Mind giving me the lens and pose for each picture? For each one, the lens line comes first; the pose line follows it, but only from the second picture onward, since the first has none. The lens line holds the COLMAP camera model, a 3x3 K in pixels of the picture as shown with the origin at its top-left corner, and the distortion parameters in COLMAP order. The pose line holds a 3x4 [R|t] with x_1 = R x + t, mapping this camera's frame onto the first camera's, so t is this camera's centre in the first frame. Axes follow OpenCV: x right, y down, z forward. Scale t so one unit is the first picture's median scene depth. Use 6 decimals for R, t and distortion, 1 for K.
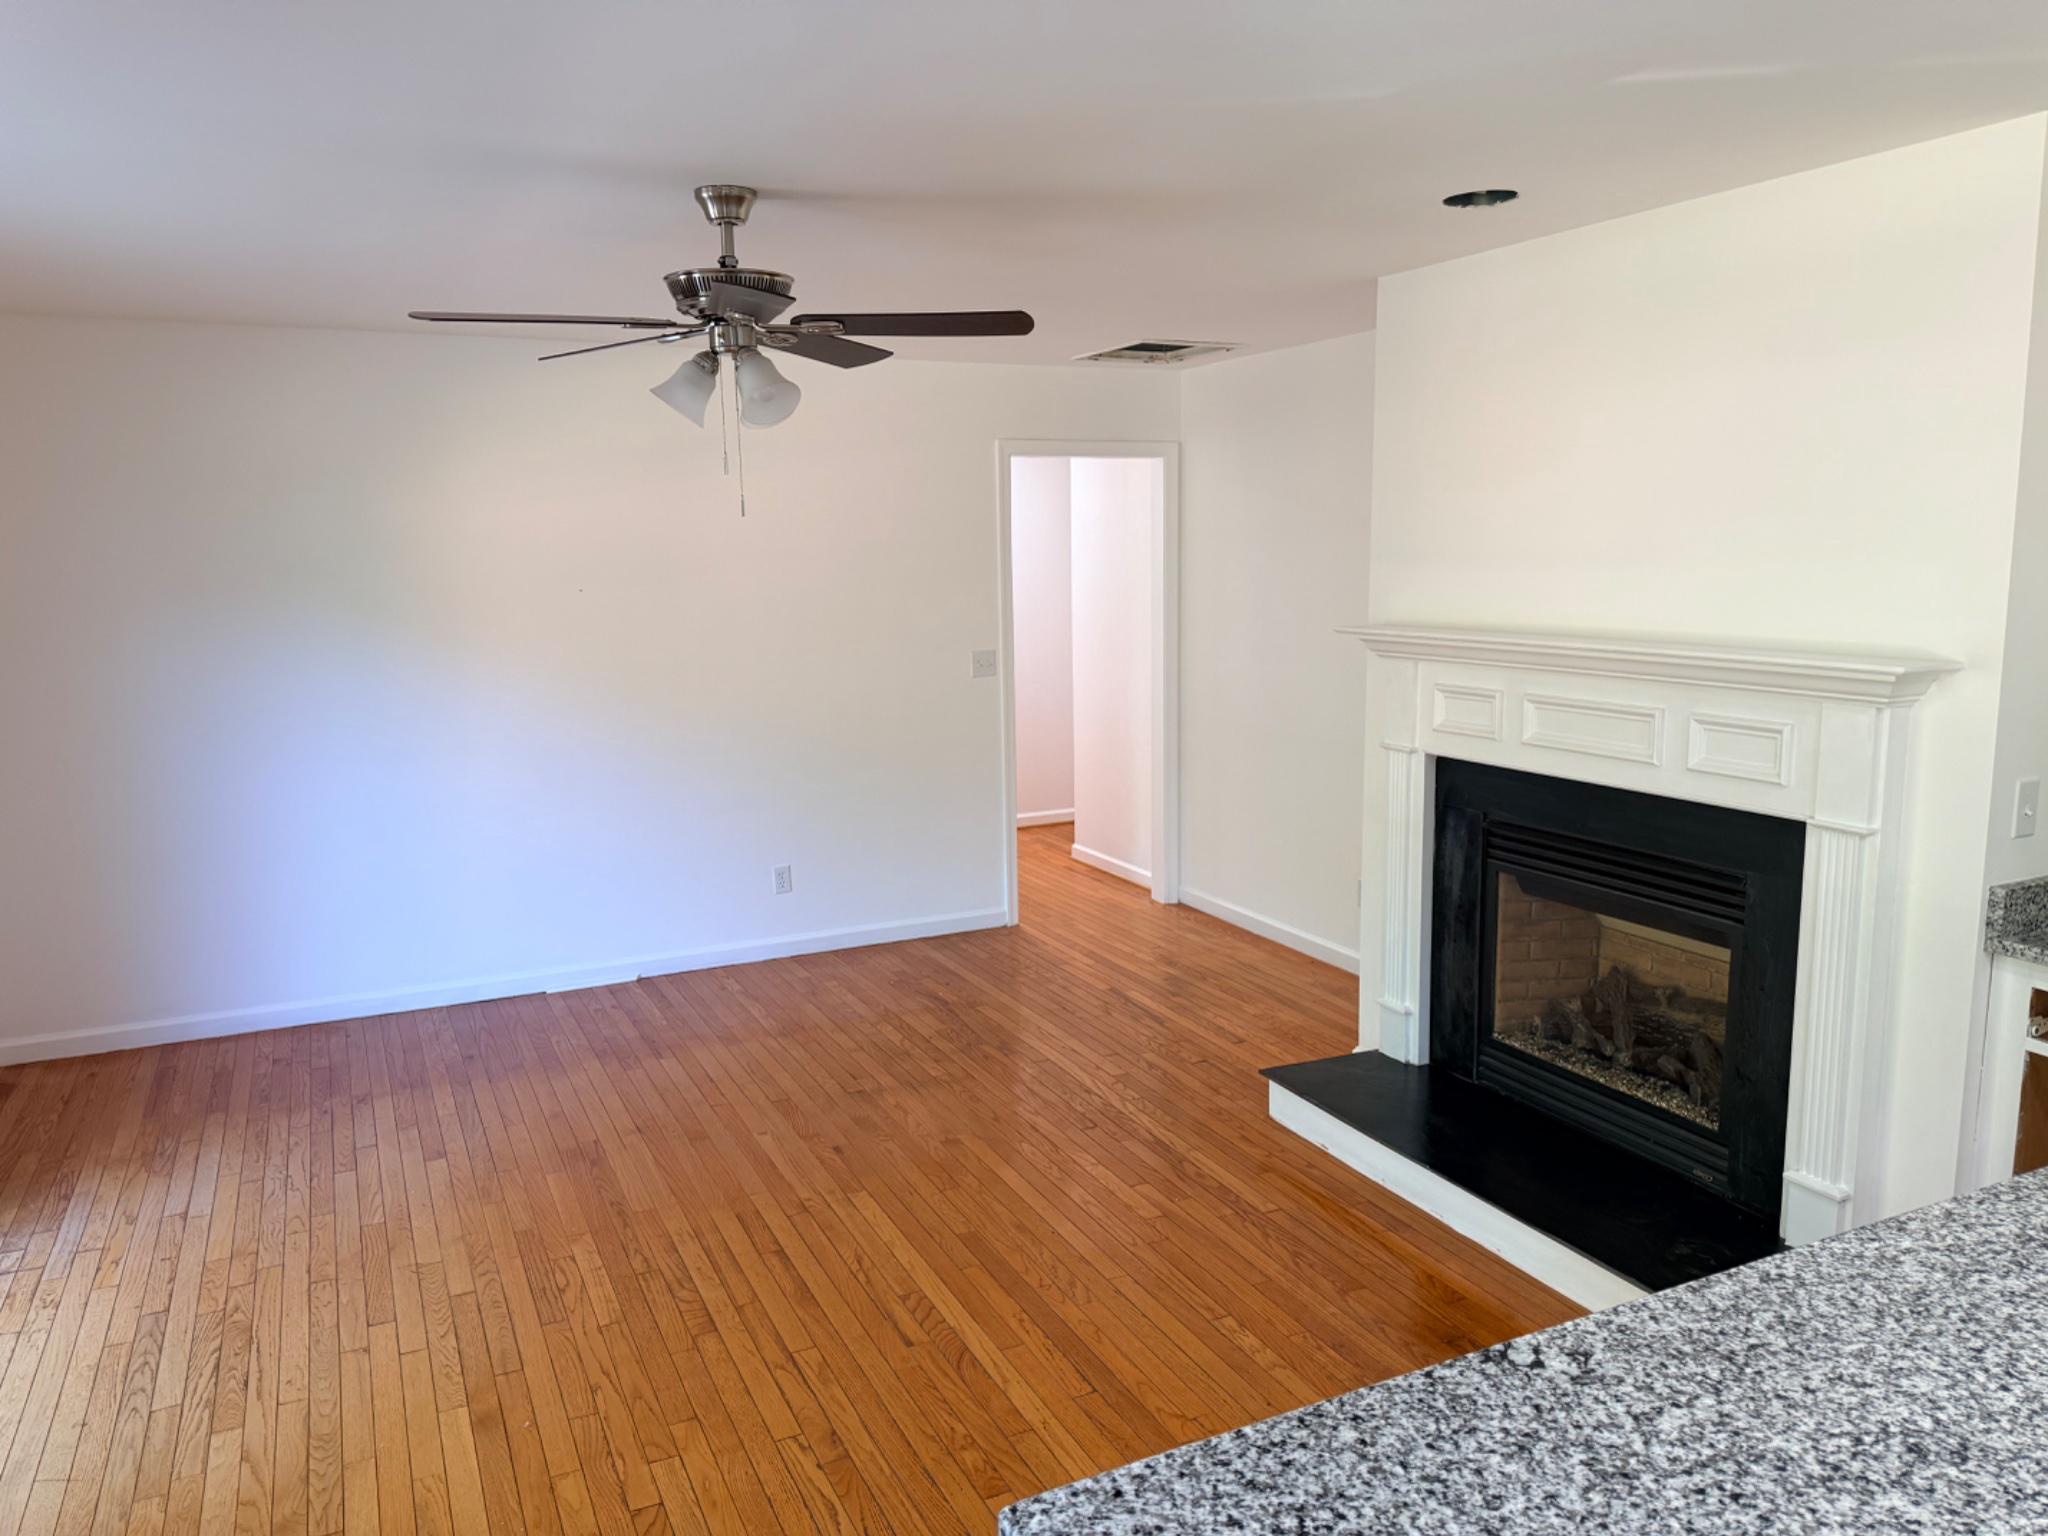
lens RADIAL K [[1428.7, 0, 1024.0], [0, 1428.7, 768.0], [0, 0, 1]] dist [0.071058, -0.067556]
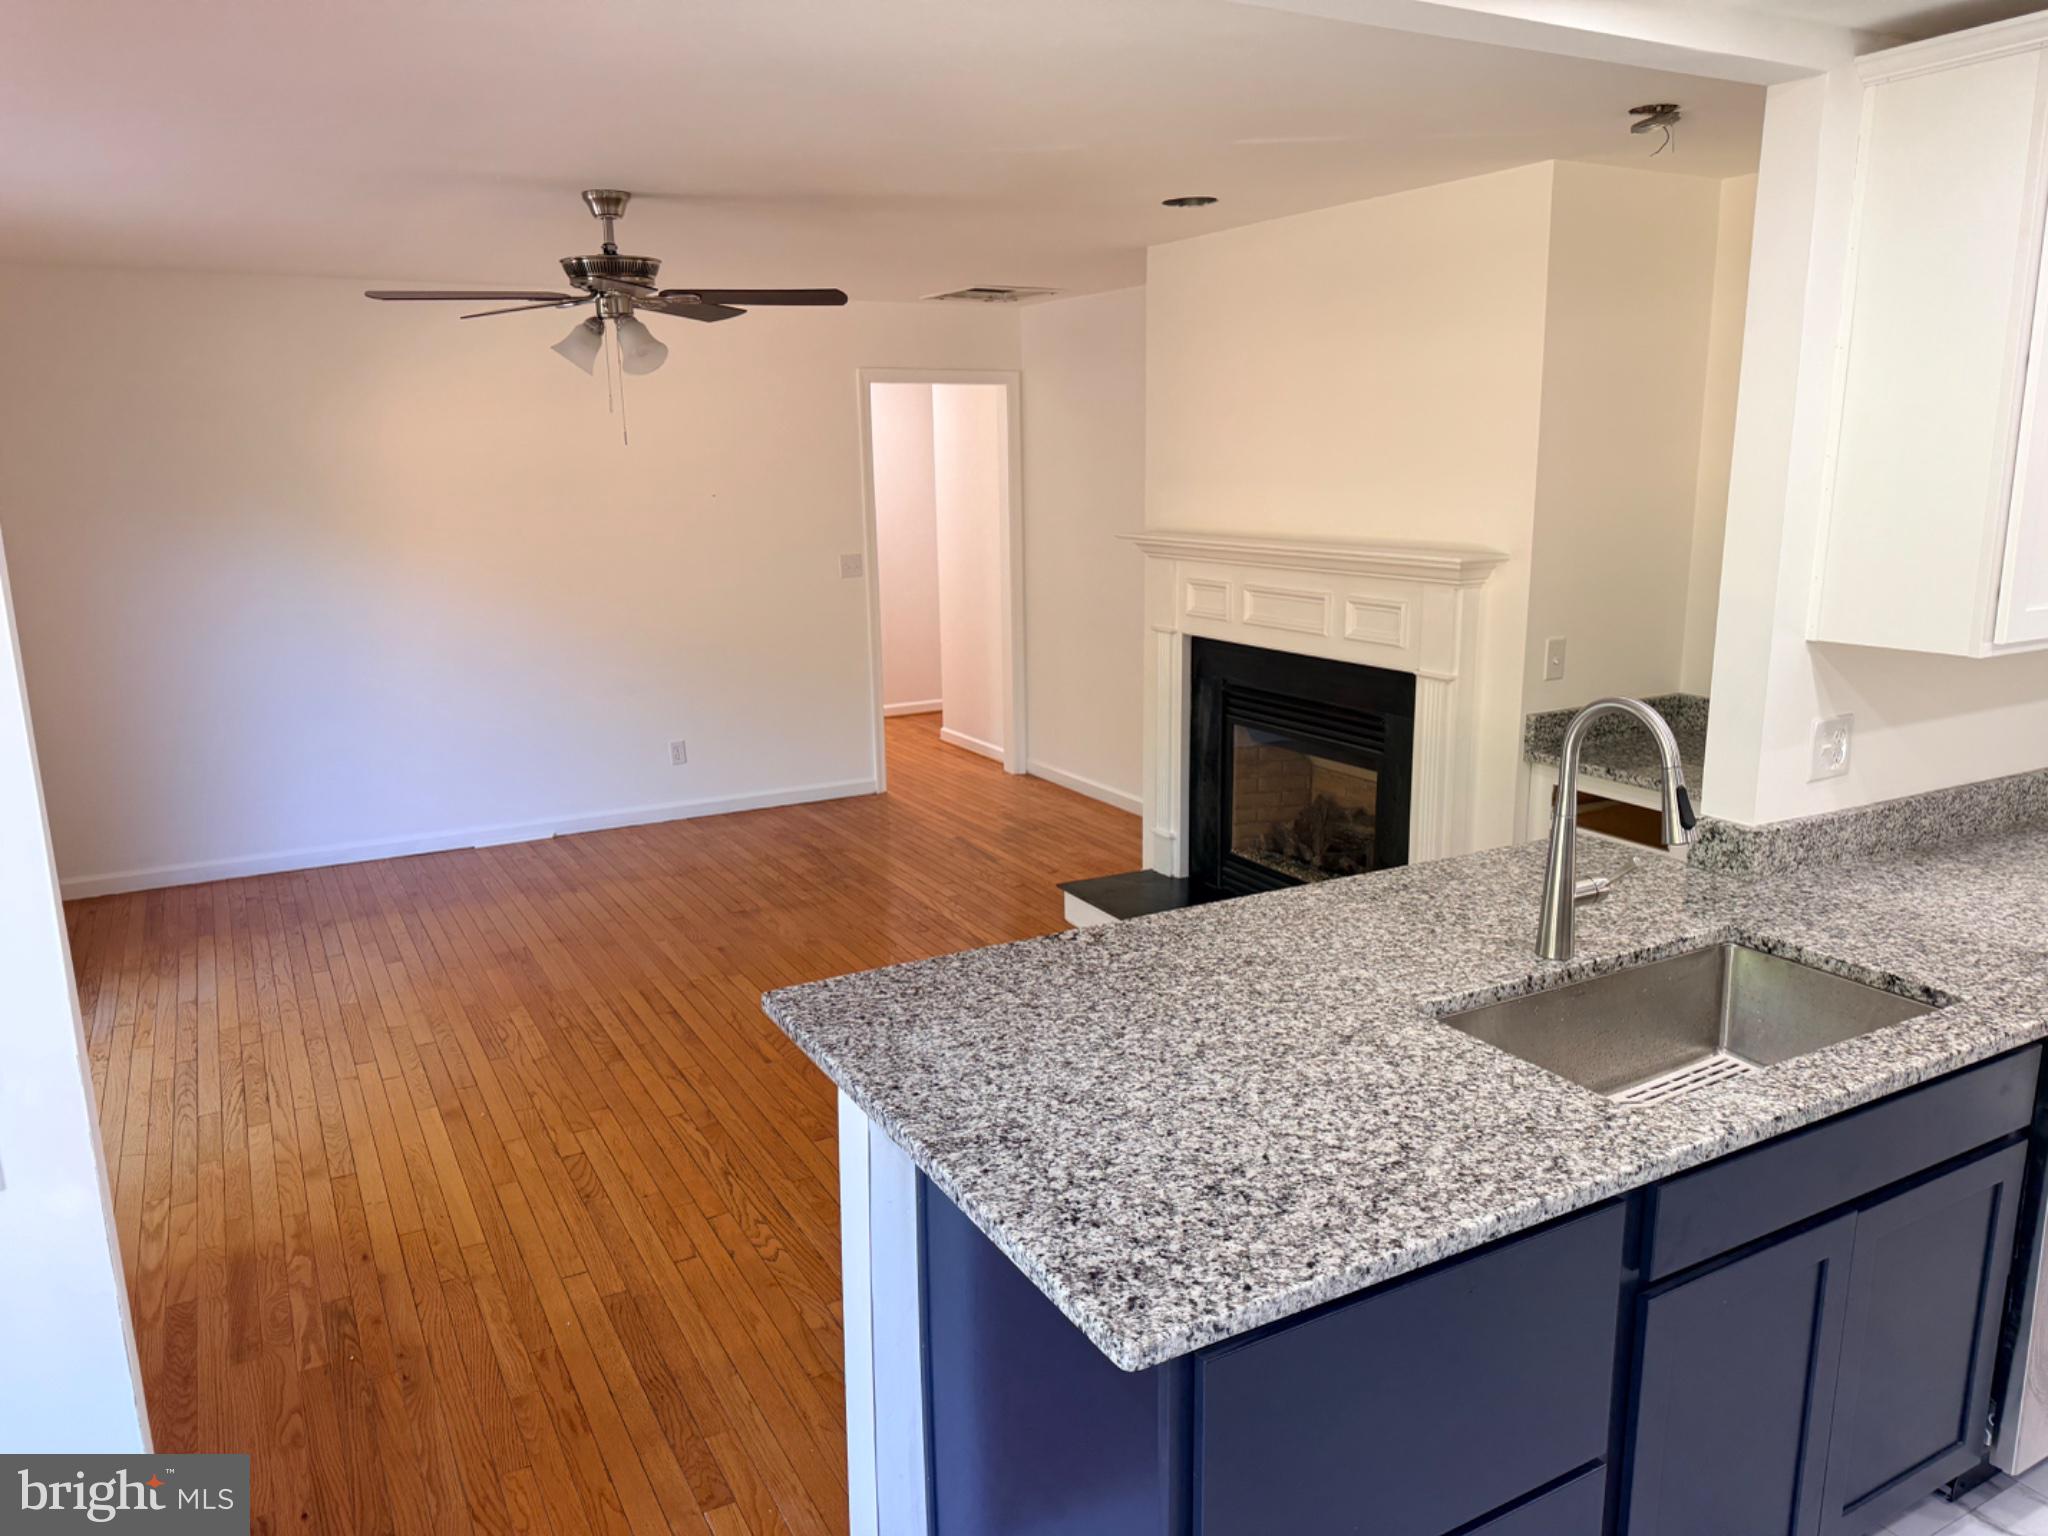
lens RADIAL K [[1444.6, 0, 1024.0], [0, 1444.6, 768.0], [0, 0, 1]] dist [0.113672, -0.159857]
pose [[0.998511, -0.011444, 0.053336, 0.070363], [0.008226, 0.998155, 0.060155, 0.031009], [-0.053926, -0.059626, 0.996763, -0.281078]]
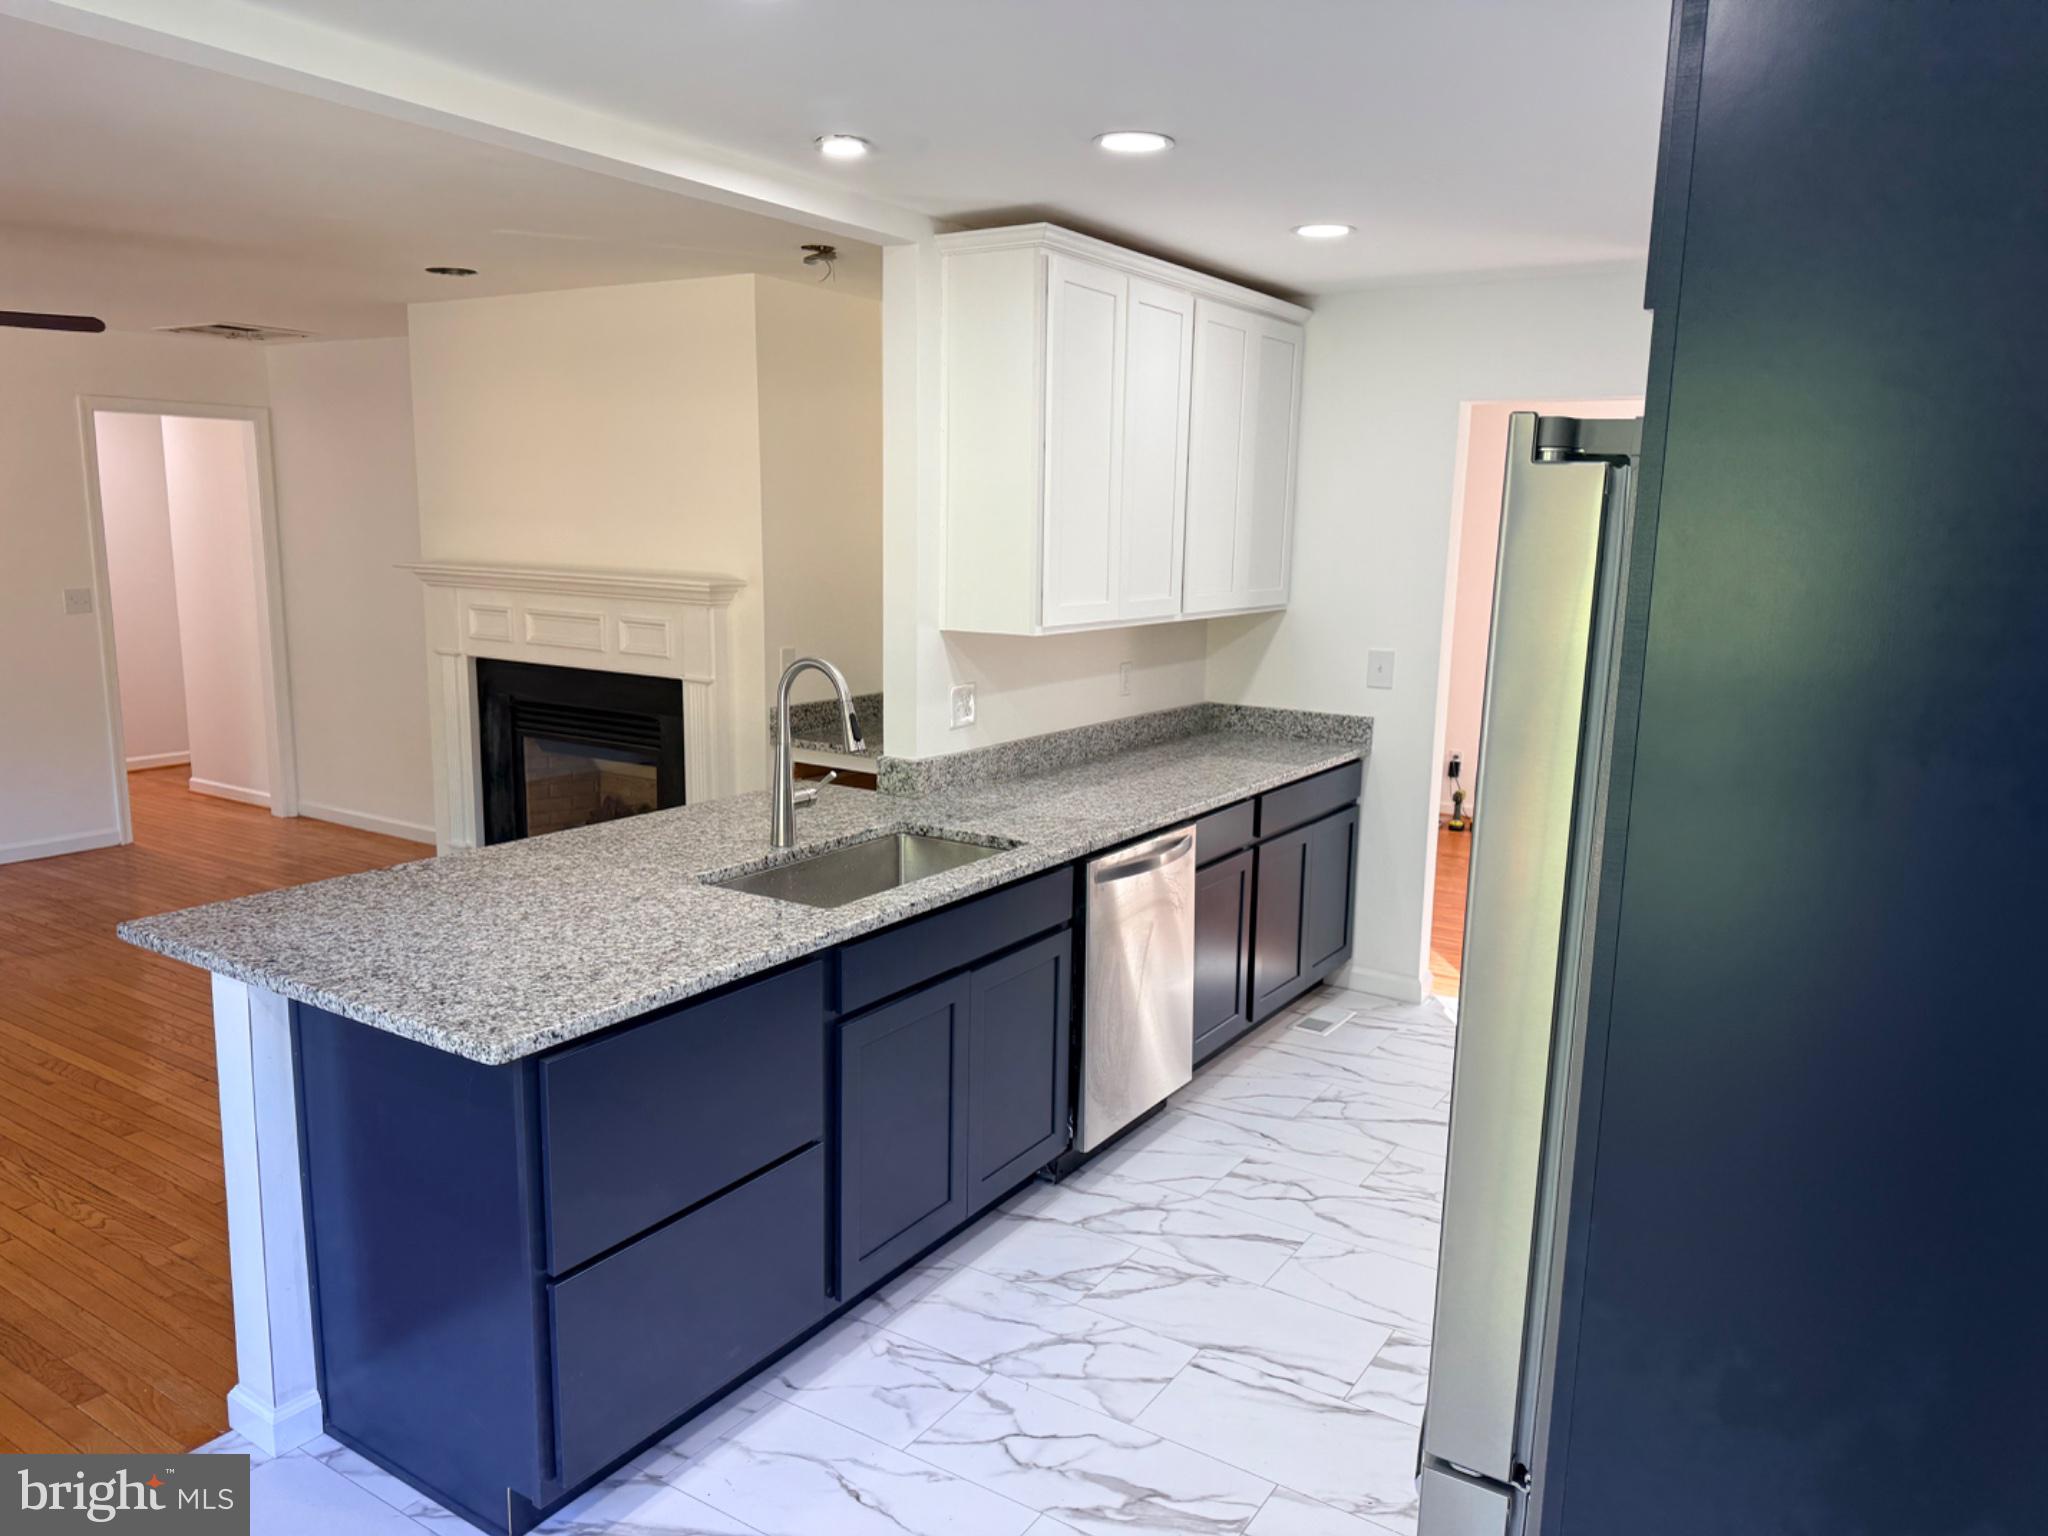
lens RADIAL K [[1444.6, 0, 1024.0], [0, 1444.6, 768.0], [0, 0, 1]] dist [0.113672, -0.159857]
pose [[0.857854, -0.059478, 0.510440, 0.013592], [0.051716, 0.998229, 0.029401, 0.084676], [-0.511285, 0.001176, 0.859411, -0.488858]]
